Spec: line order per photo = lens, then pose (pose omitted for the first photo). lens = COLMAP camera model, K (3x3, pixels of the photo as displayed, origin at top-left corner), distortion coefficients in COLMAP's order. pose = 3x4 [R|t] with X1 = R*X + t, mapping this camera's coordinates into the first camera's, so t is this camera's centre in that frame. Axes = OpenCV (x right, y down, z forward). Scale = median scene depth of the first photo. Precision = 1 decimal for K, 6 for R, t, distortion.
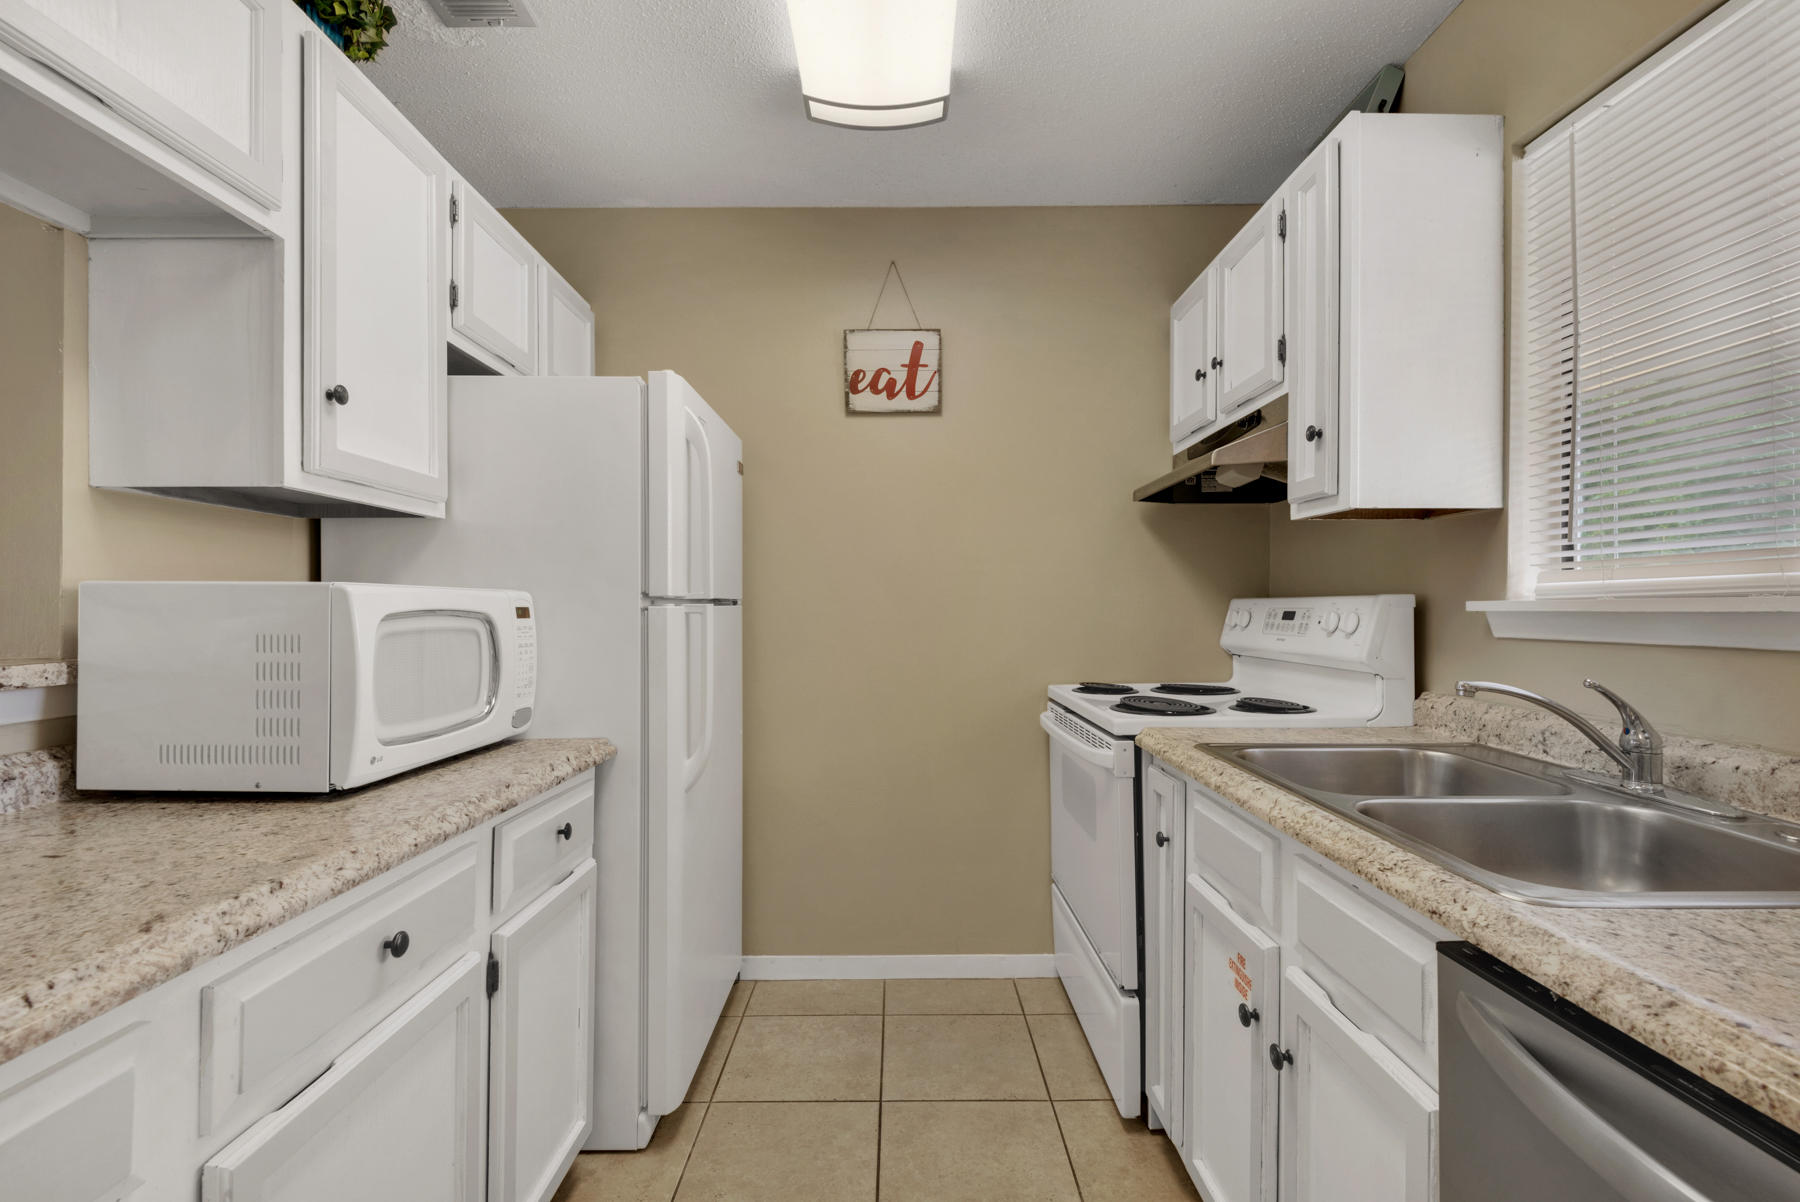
lens RADIAL K [[807.1, 0, 902.6], [0, 807.1, 607.0], [0, 0, 1]] dist [0.038513, -0.023381]
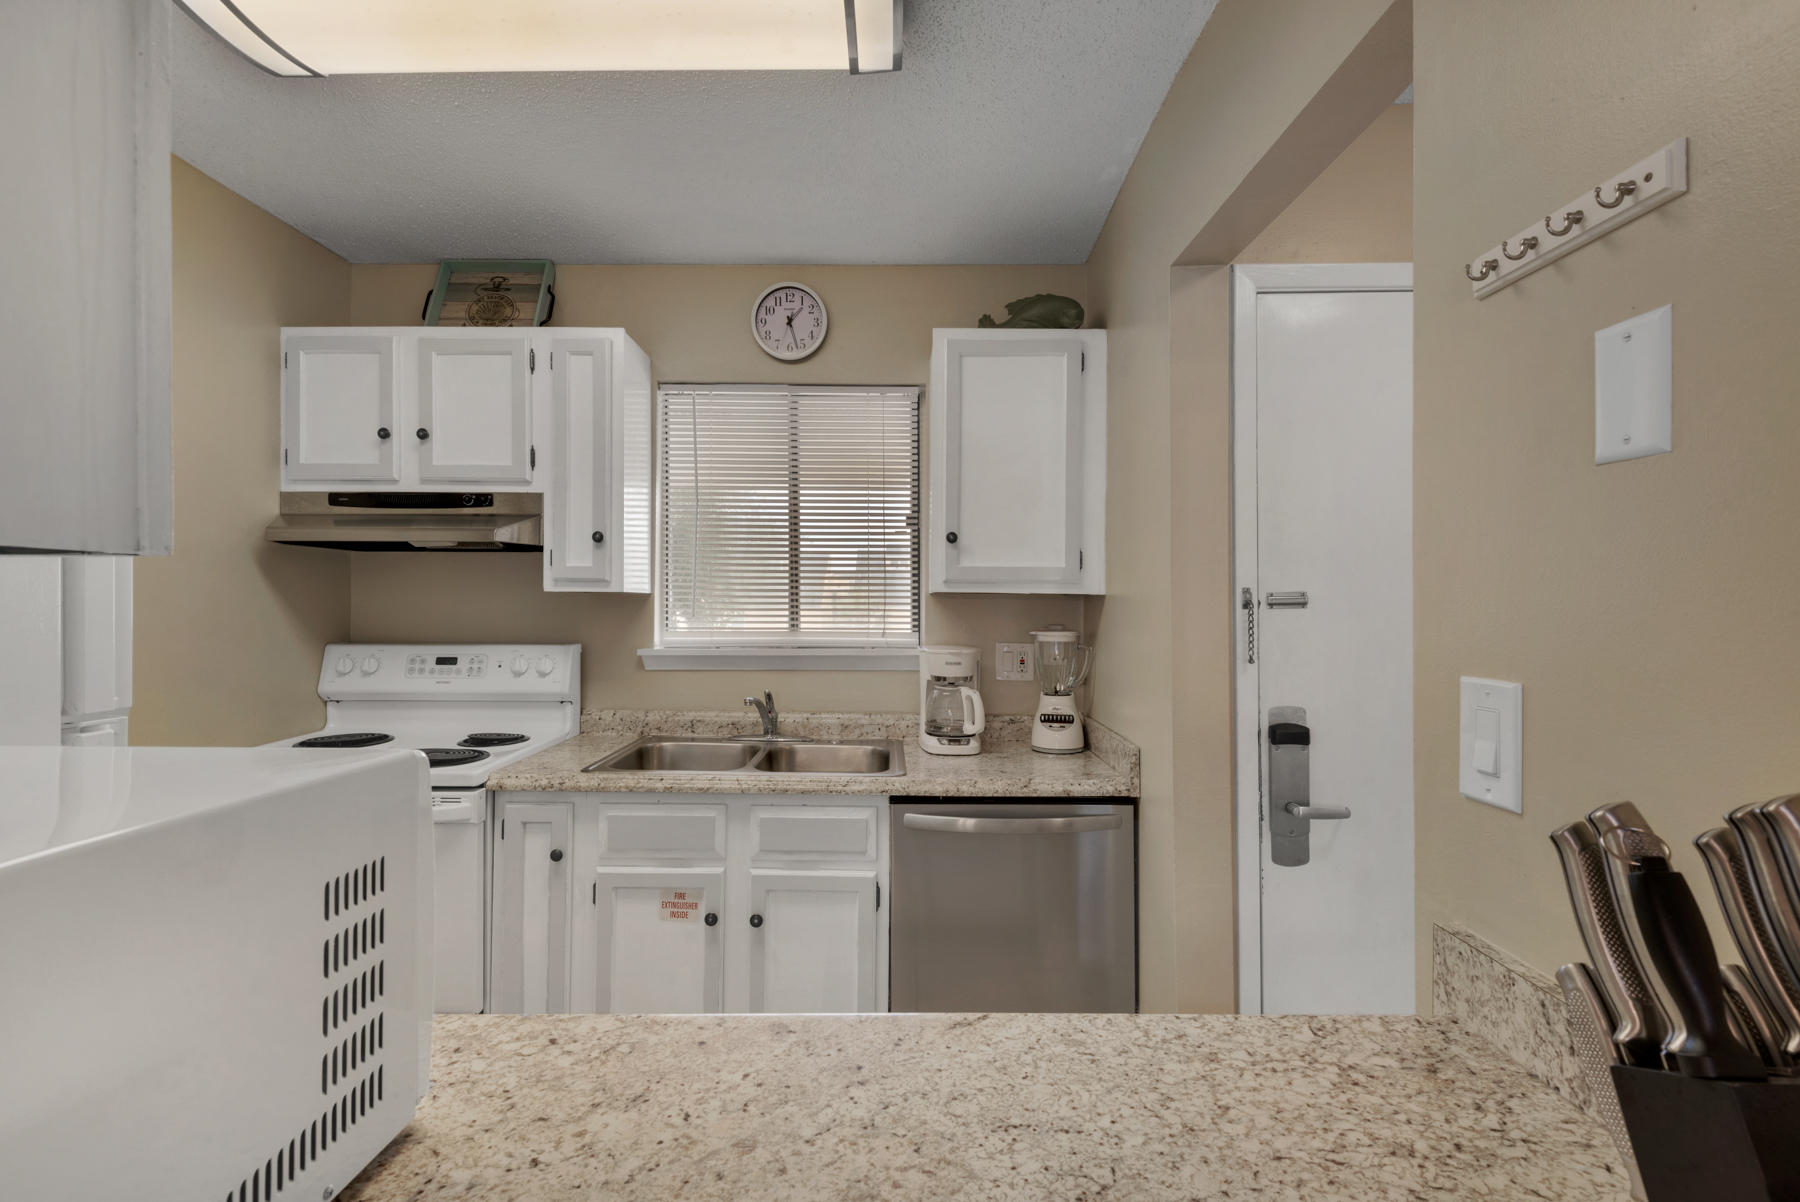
lens RADIAL K [[807.1, 0, 902.6], [0, 807.1, 607.0], [0, 0, 1]] dist [0.038513, -0.023381]
pose [[-0.015177, 0.001504, 0.999884, -0.997648], [-0.008736, 0.999961, -0.001637, -0.100452], [-0.999847, -0.008760, -0.015163, 0.533307]]
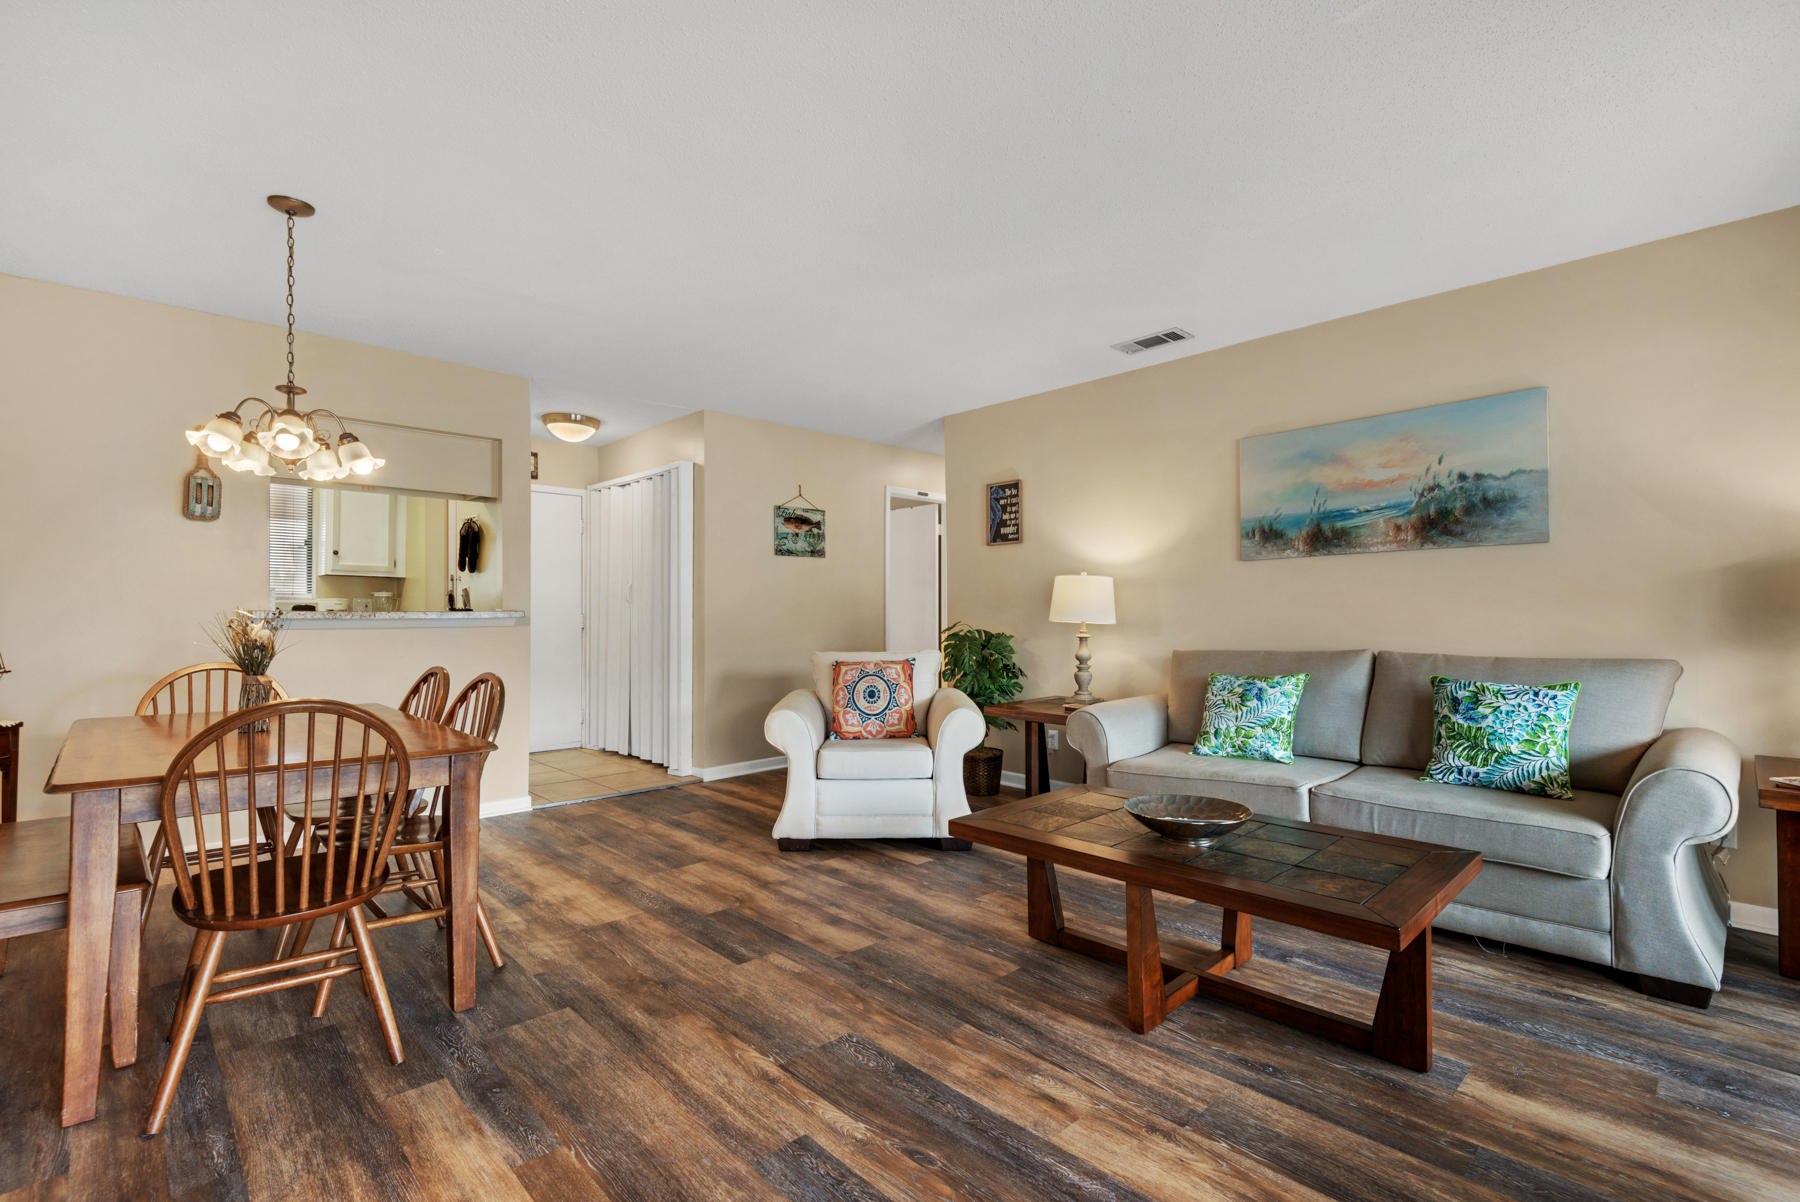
lens RADIAL K [[825.5, 0, 889.7], [0, 825.5, 603.8], [0, 0, 1]] dist [0.038268, -0.025315]
pose [[-0.687851, 0.013710, 0.725723, -4.308399], [-0.003269, 0.999753, -0.021984, 0.093684], [-0.725845, -0.017494, -0.687636, 1.267648]]
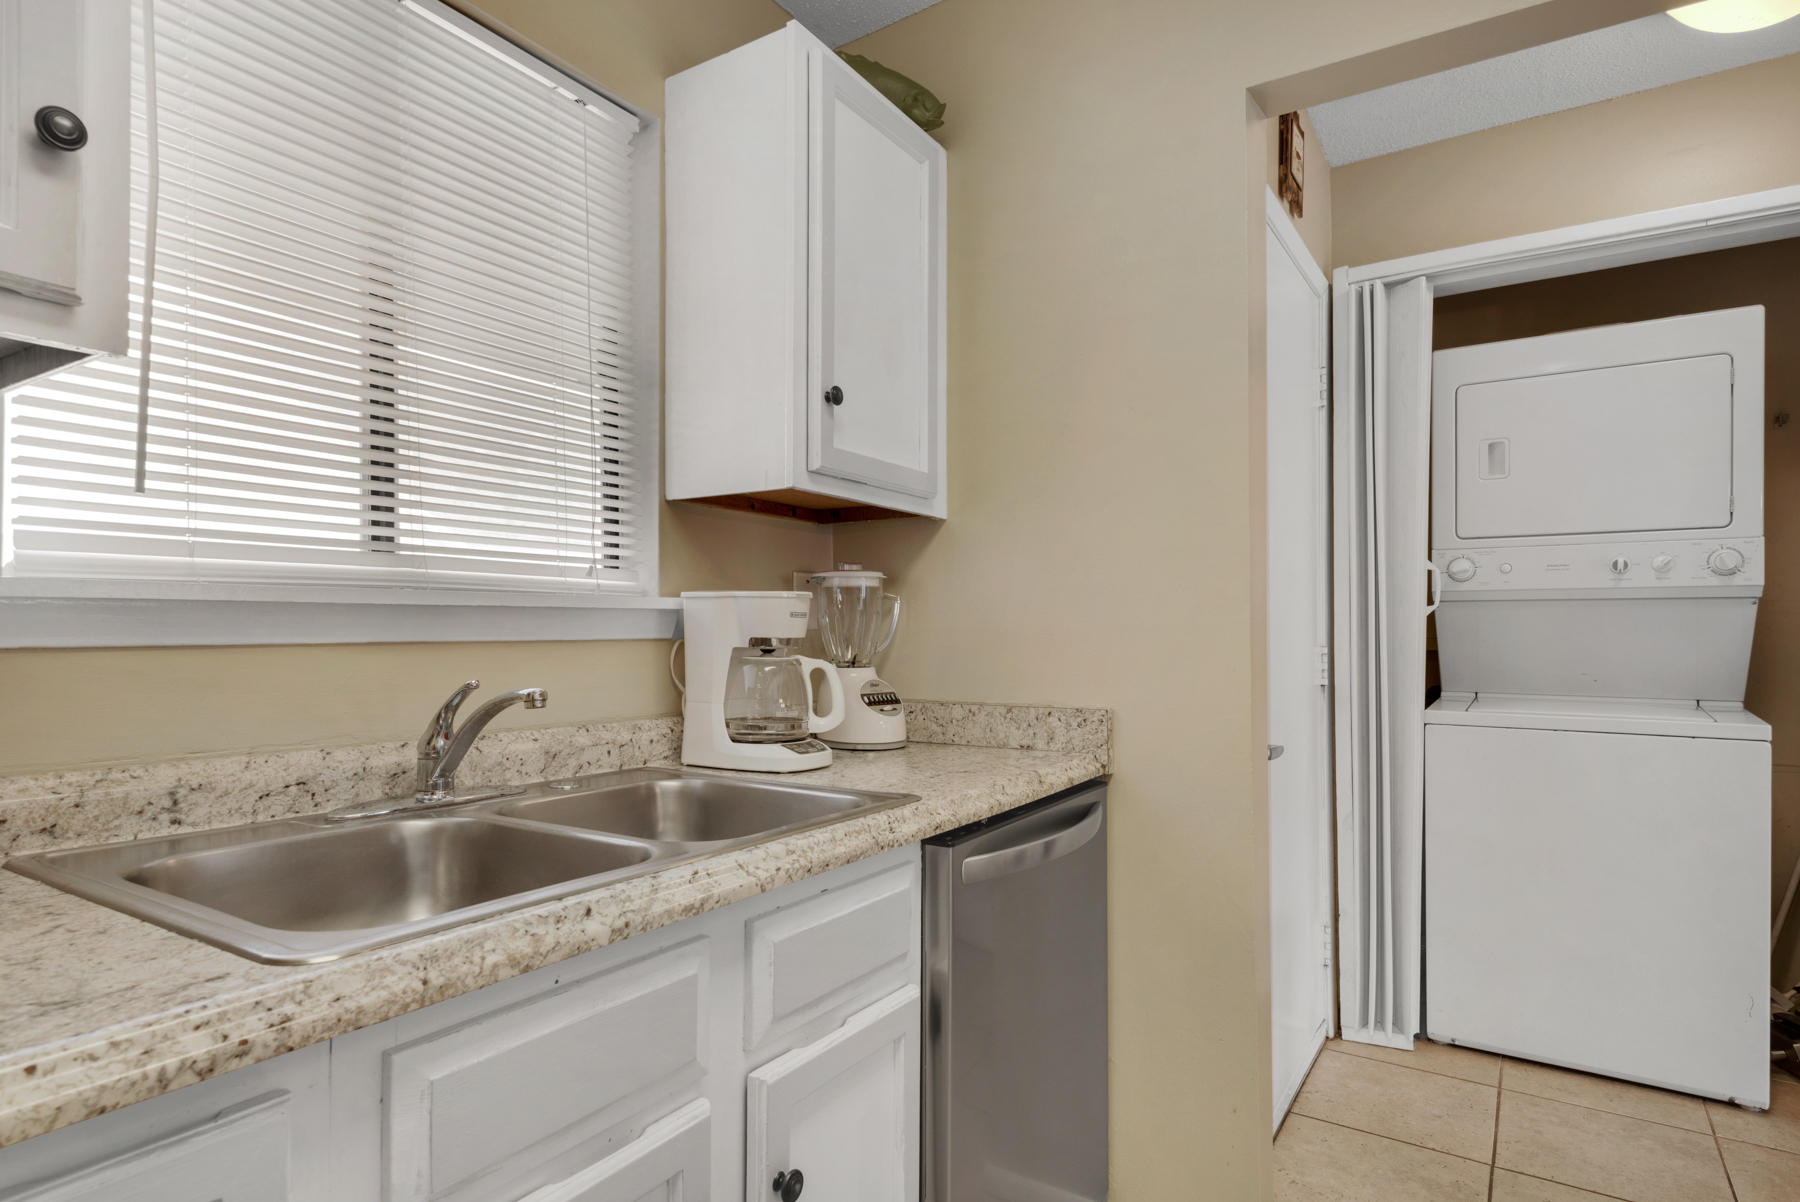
lens RADIAL K [[959.8, 0, 963.6], [0, 959.8, 594.0], [0, 0, 1]] dist [0.021472, 0.000233]
pose [[-0.863180, 0.014758, 0.504680, -0.099902], [-0.004425, 0.999313, -0.036790, 0.028138], [-0.504876, -0.033990, -0.862522, 1.285395]]
